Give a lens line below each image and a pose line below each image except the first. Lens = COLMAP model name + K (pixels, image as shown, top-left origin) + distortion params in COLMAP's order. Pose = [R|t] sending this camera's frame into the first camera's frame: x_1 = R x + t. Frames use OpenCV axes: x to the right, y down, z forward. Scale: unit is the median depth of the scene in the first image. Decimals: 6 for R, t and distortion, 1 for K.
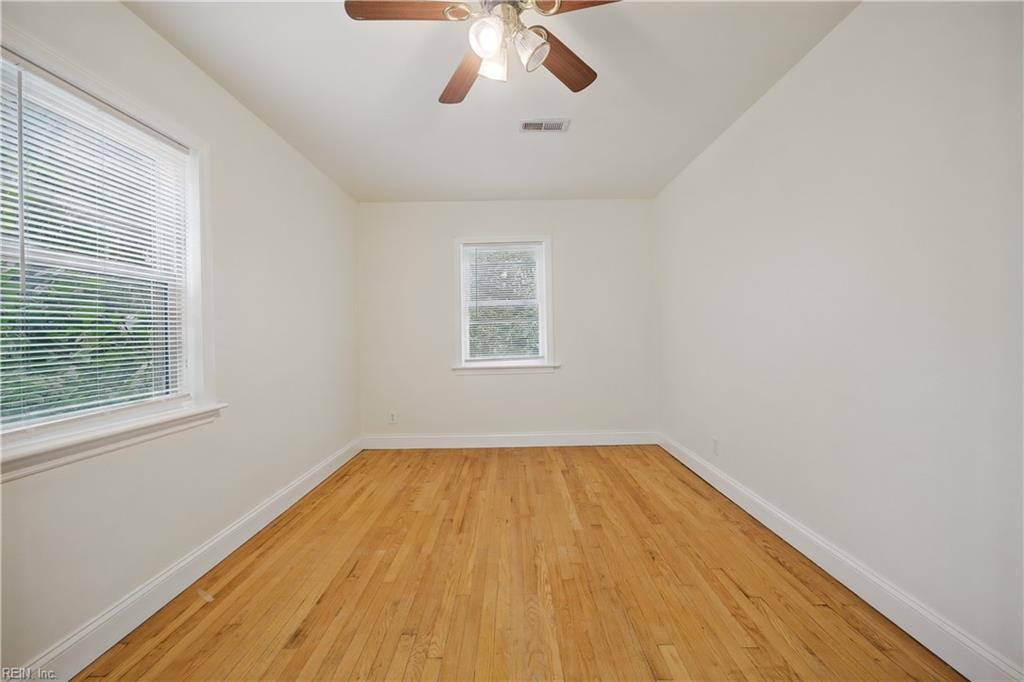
lens RADIAL K [[404.3, 0, 510.6], [0, 404.3, 334.1], [0, 0, 1]] dist [-0.000489, -0.000568]
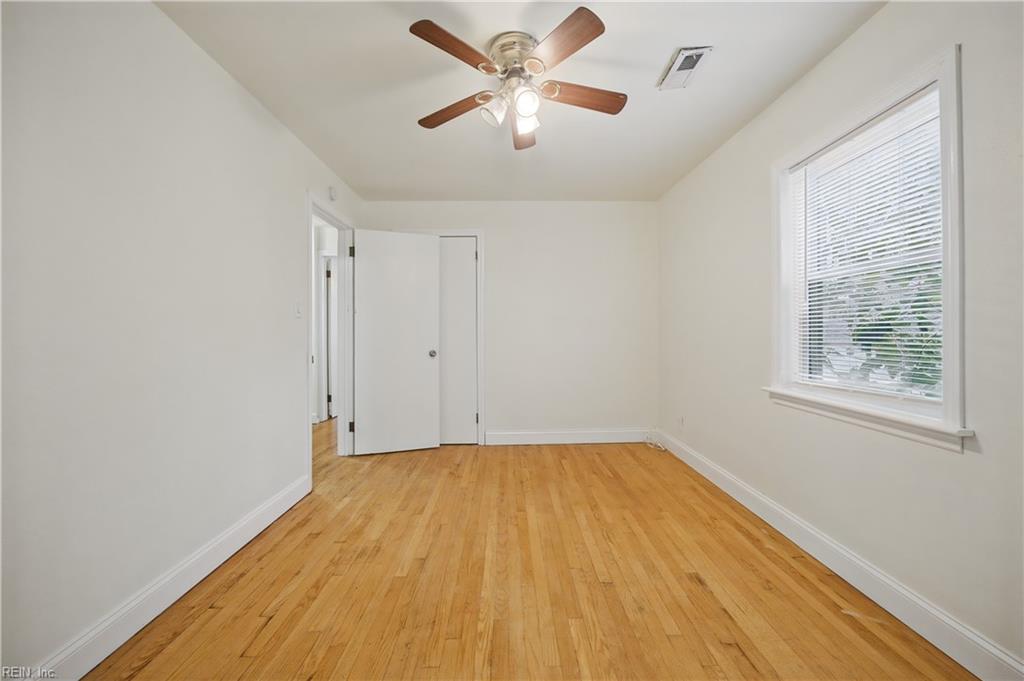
lens RADIAL K [[406.5, 0, 512.7], [0, 406.5, 333.9], [0, 0, 1]] dist [-0.000915, -0.000184]
pose [[-0.999639, 0.020876, -0.016924, 0.027501], [0.020848, 0.999781, 0.001807, -0.000425], [0.016958, 0.001454, -0.999855, 2.006642]]
